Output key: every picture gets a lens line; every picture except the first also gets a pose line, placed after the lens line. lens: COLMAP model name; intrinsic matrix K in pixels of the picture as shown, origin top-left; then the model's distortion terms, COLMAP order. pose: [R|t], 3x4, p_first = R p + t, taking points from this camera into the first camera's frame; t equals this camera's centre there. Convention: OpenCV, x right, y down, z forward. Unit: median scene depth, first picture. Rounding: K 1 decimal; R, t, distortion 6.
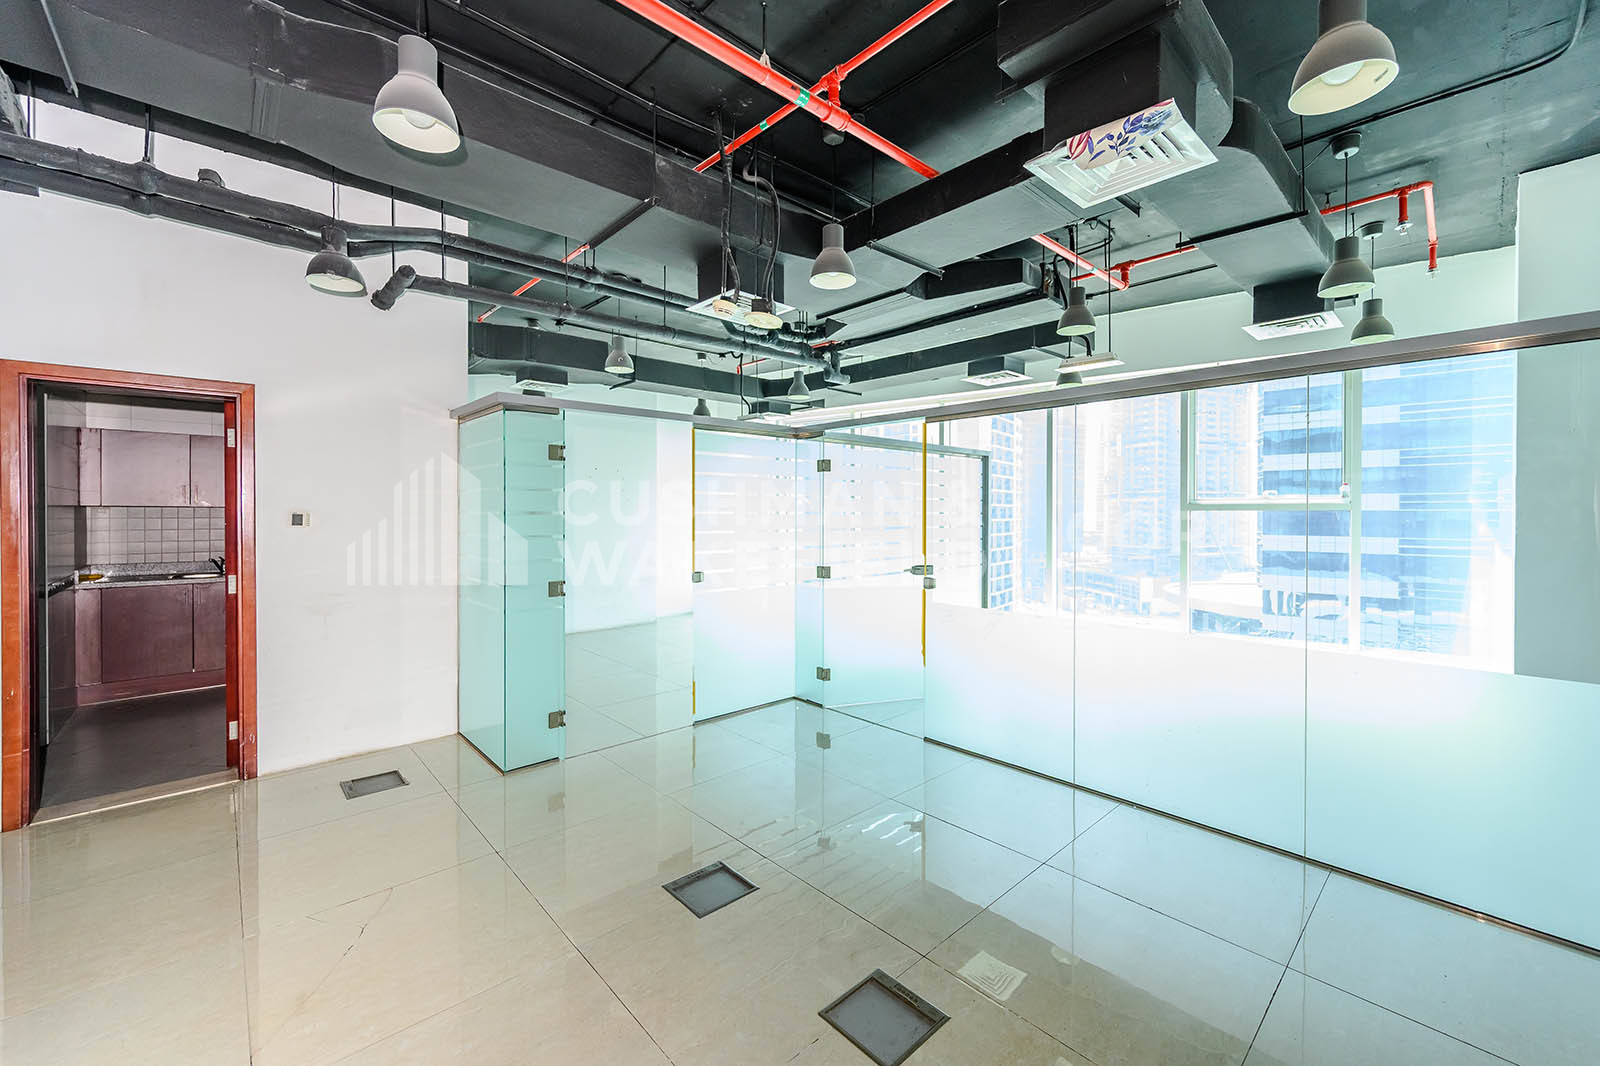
lens RADIAL K [[638.2, 0, 800.2], [0, 638.2, 515.4], [0, 0, 1]] dist [0.000040, -0.000003]
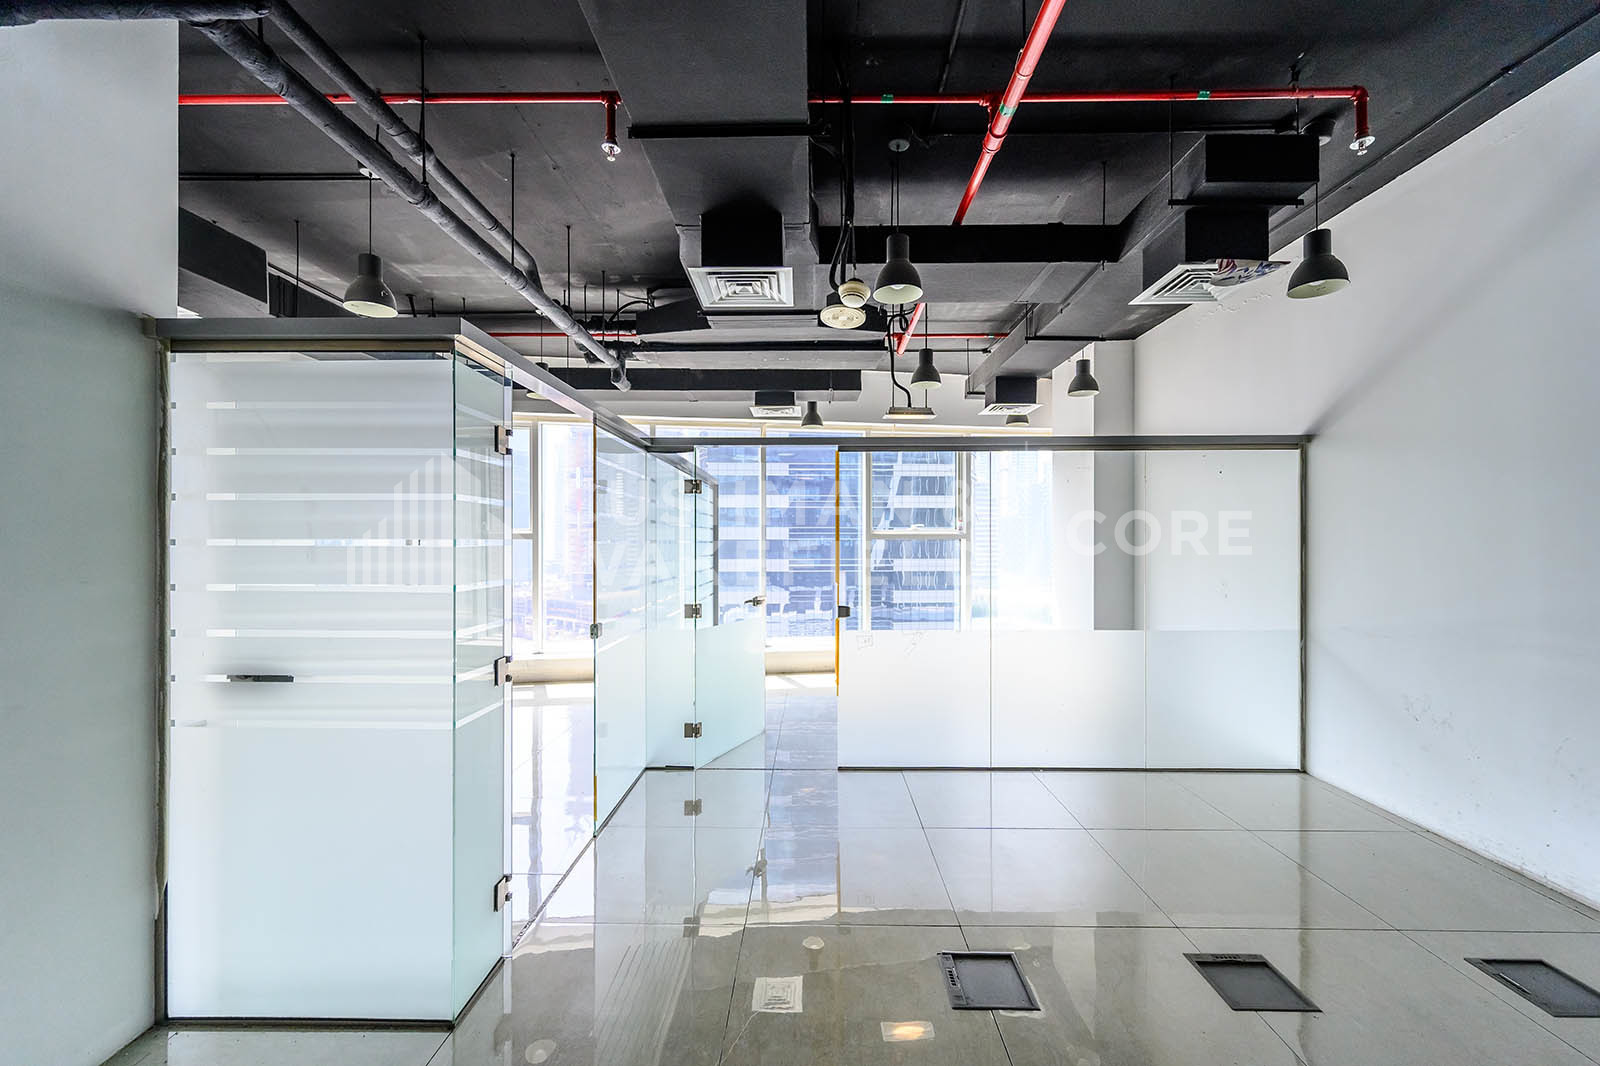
lens RADIAL K [[636.4, 0, 803.4], [0, 636.4, 538.3], [0, 0, 1]] dist [-0.000254, 0.000007]
pose [[0.687330, 0.001254, 0.726344, -0.470000], [0.005827, 0.999957, -0.007241, -0.000967], [-0.726322, 0.009209, 0.687293, 0.298351]]
